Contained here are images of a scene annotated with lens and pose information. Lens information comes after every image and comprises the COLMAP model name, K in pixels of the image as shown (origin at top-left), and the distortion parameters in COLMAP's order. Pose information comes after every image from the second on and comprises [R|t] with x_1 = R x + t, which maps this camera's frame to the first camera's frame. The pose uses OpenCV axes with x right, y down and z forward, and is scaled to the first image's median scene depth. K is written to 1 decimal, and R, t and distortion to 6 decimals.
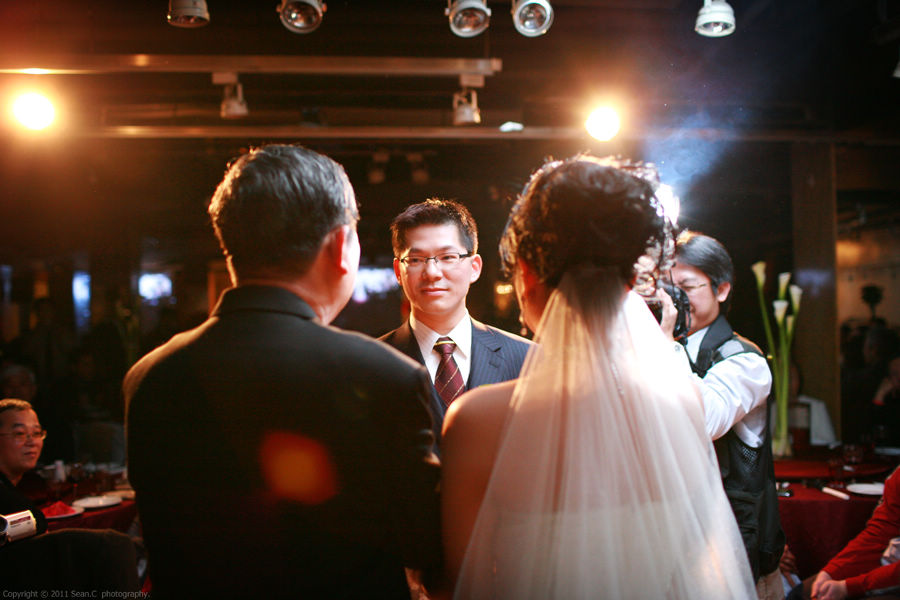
lens RADIAL K [[862.3, 0, 450.0], [0, 862.3, 300.0], [0, 0, 1]] dist [-0.115798, 0.125540]
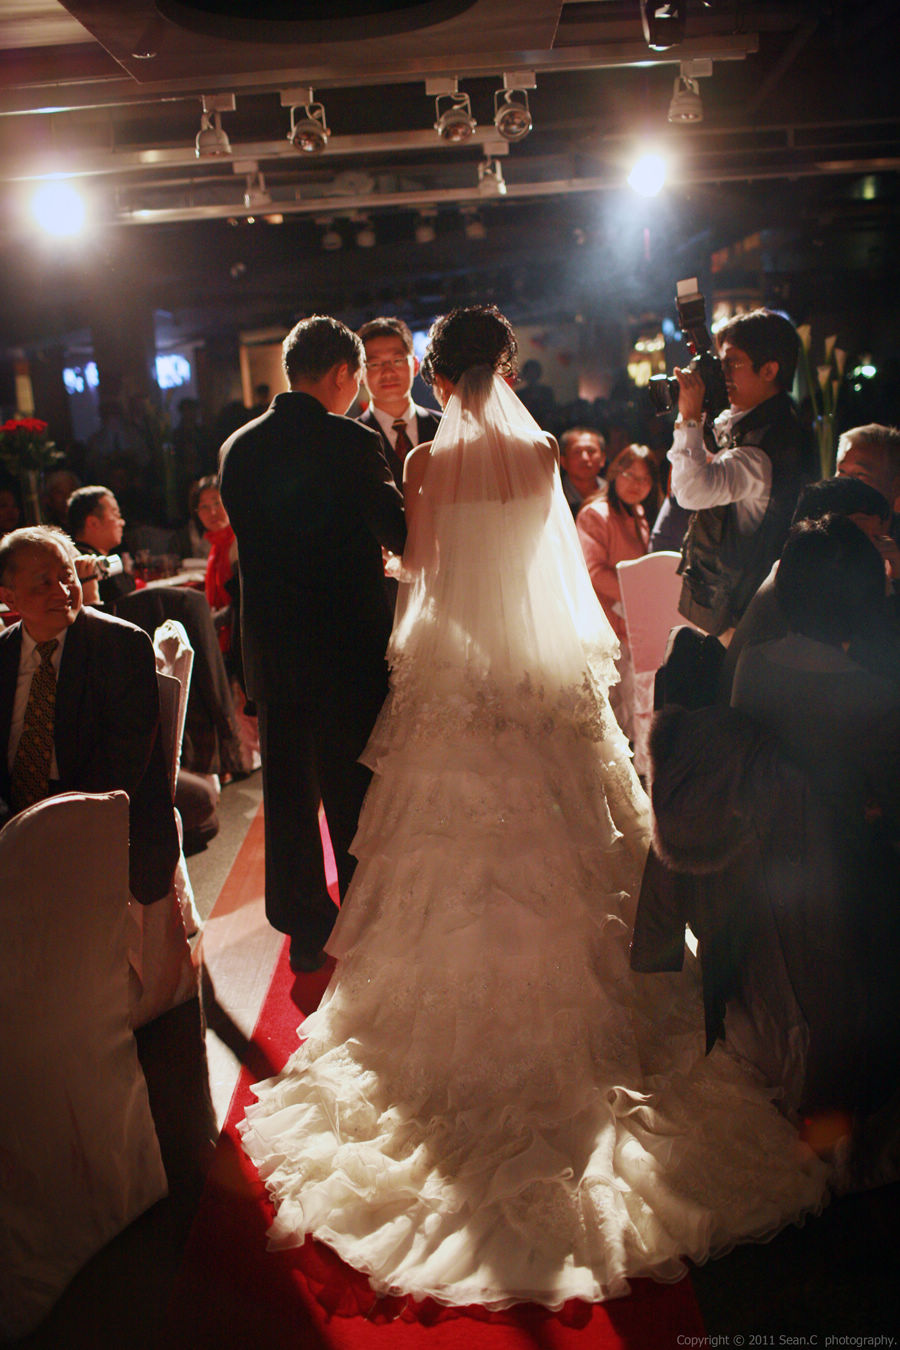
lens RADIAL K [[1293.5, 0, 450.0], [0, 1293.5, 675.0], [0, 0, 1]] dist [-0.115798, 0.125540]
pose [[0.992277, -0.021476, -0.122171, 0.137647], [0.049490, 0.971656, 0.231159, -0.013764], [0.113743, -0.235420, 0.965215, -0.534107]]
